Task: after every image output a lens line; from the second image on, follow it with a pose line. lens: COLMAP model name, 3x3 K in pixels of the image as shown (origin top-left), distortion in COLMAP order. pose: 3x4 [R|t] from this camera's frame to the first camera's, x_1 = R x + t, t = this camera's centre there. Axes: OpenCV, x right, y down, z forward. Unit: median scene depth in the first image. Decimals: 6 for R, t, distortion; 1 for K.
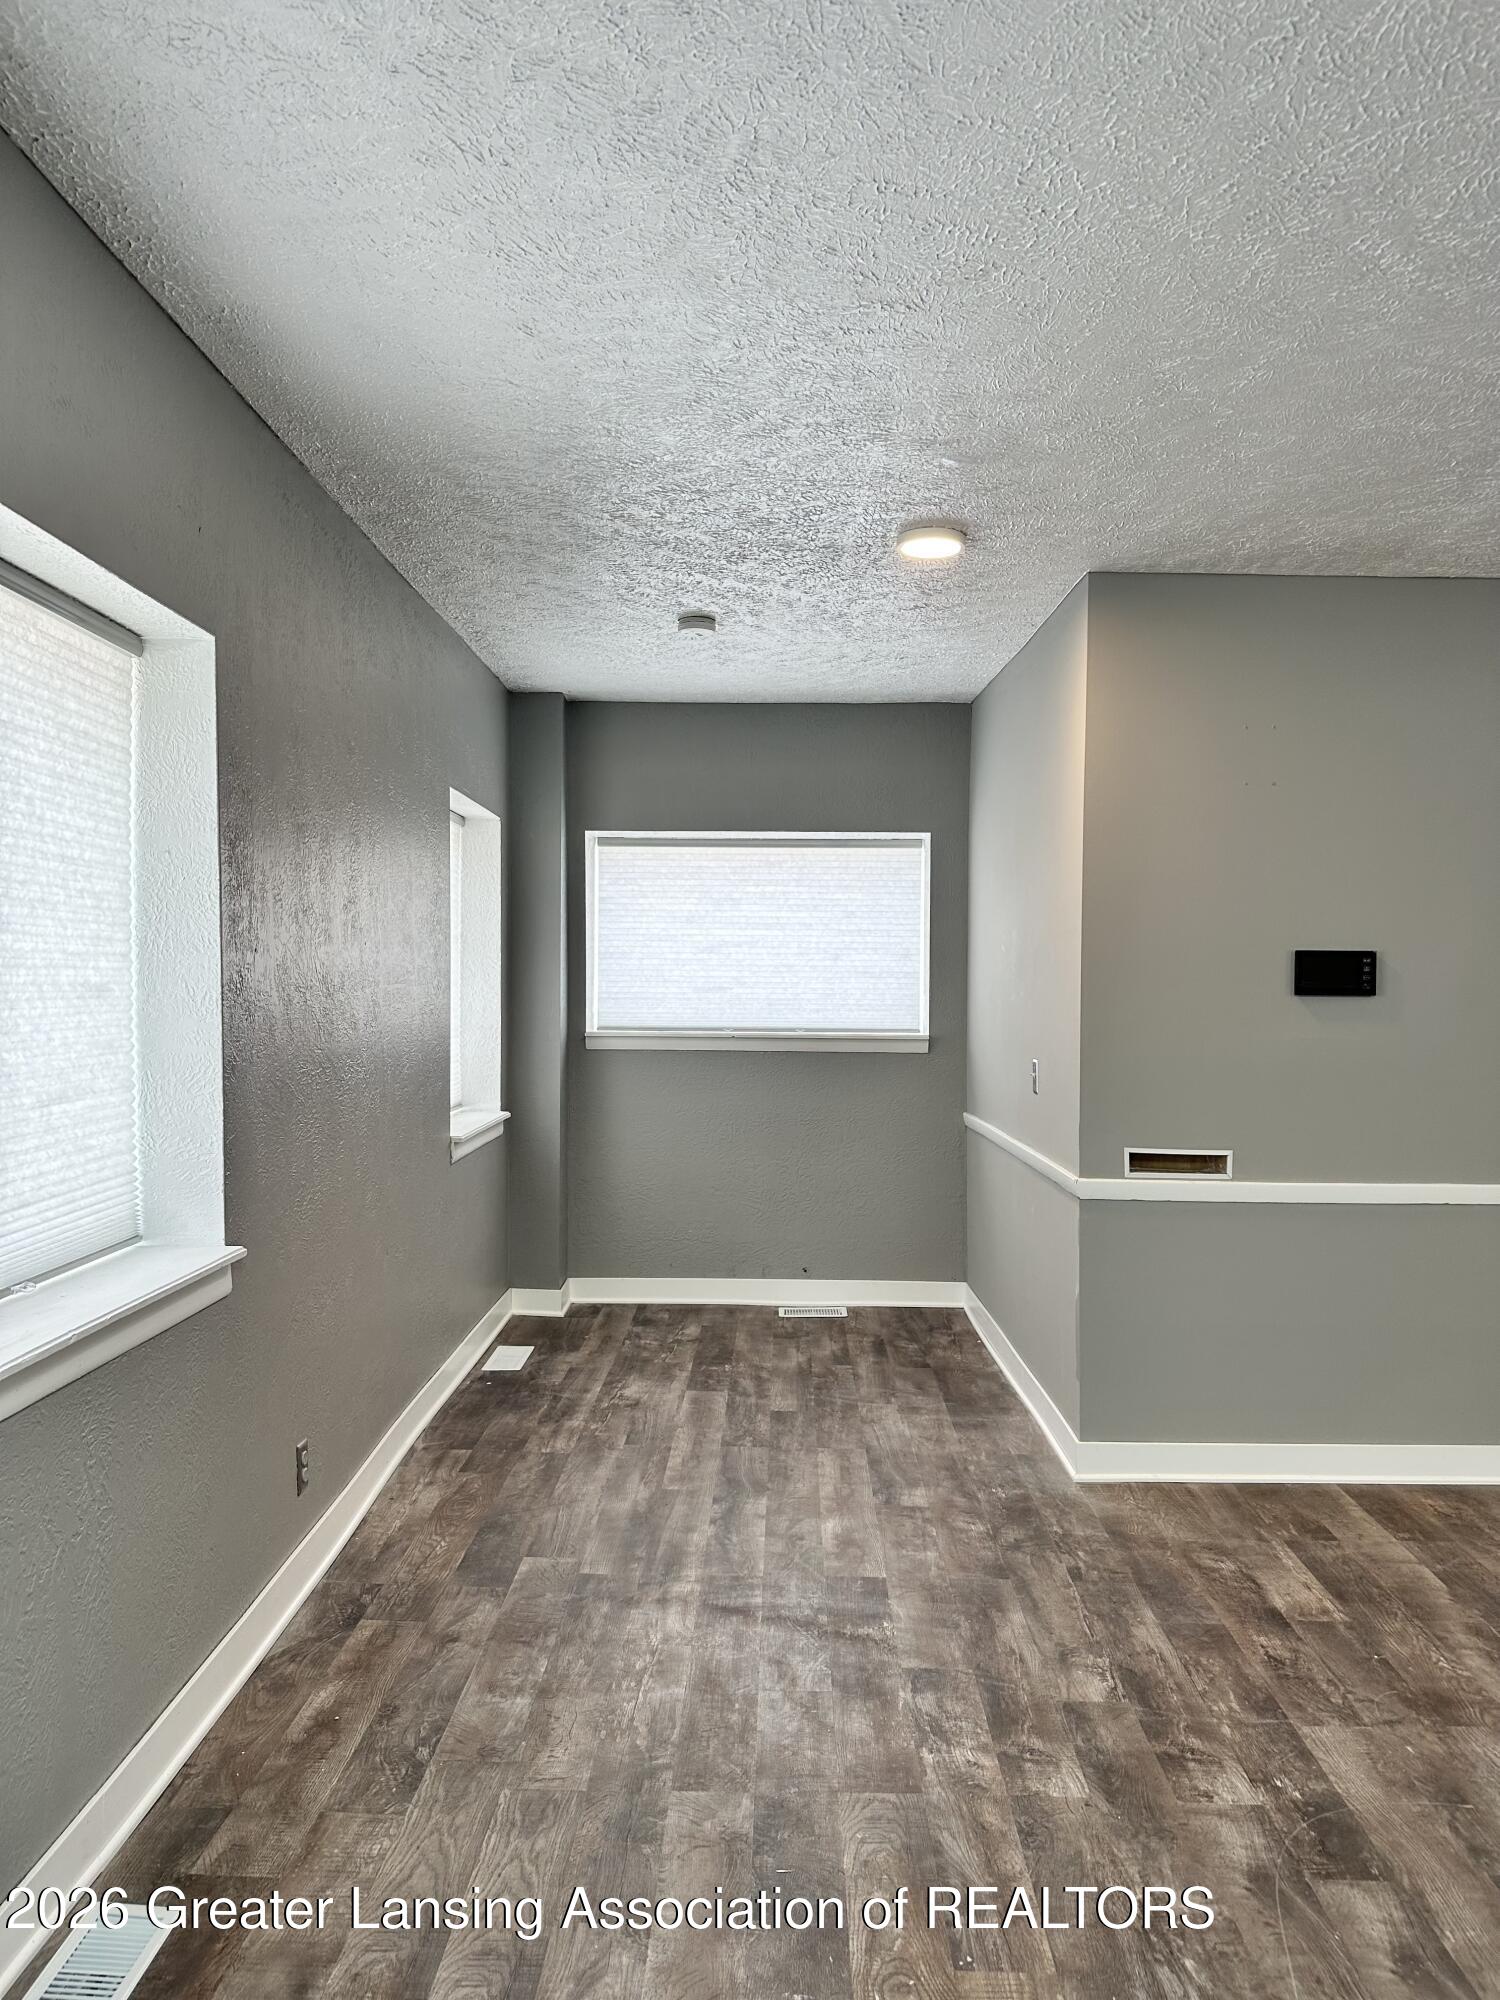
lens RADIAL K [[1404.2, 0, 736.3], [0, 1404.2, 1005.2], [0, 0, 1]] dist [0.019731, -0.030569]
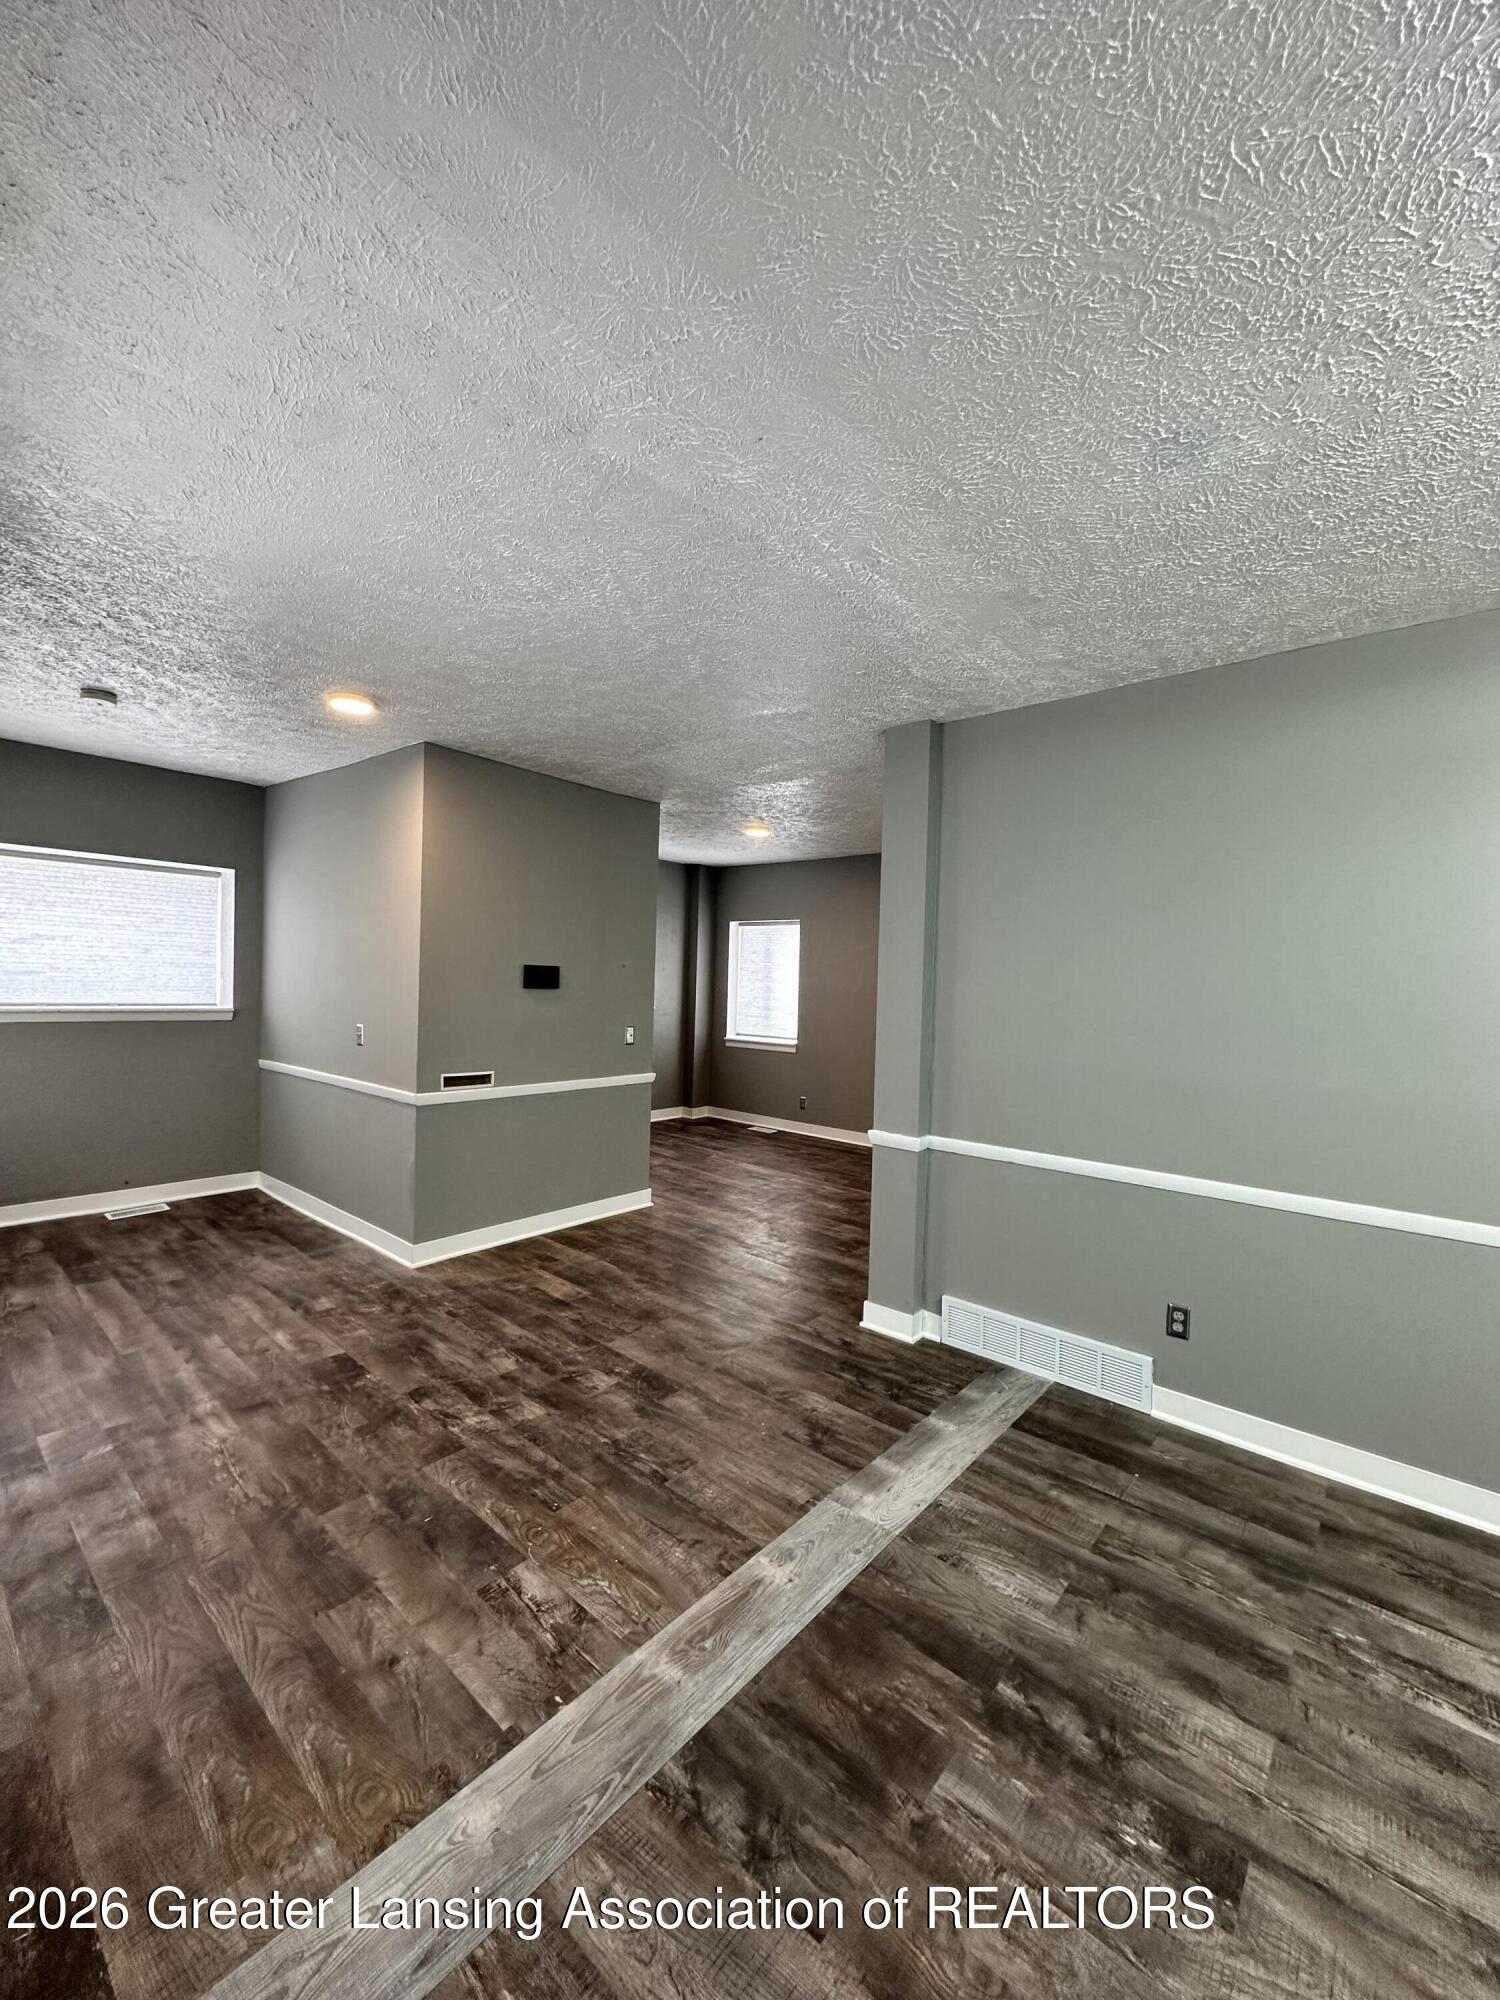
lens RADIAL K [[803.7, 0, 754.5], [0, 803.7, 994.3], [0, 0, 1]] dist [0.002757, 0.000022]
pose [[0.632527, 0.004298, 0.774526, -0.283313], [-0.014922, 0.999867, 0.006638, -0.011124], [-0.774395, -0.015757, 0.632507, 0.065723]]
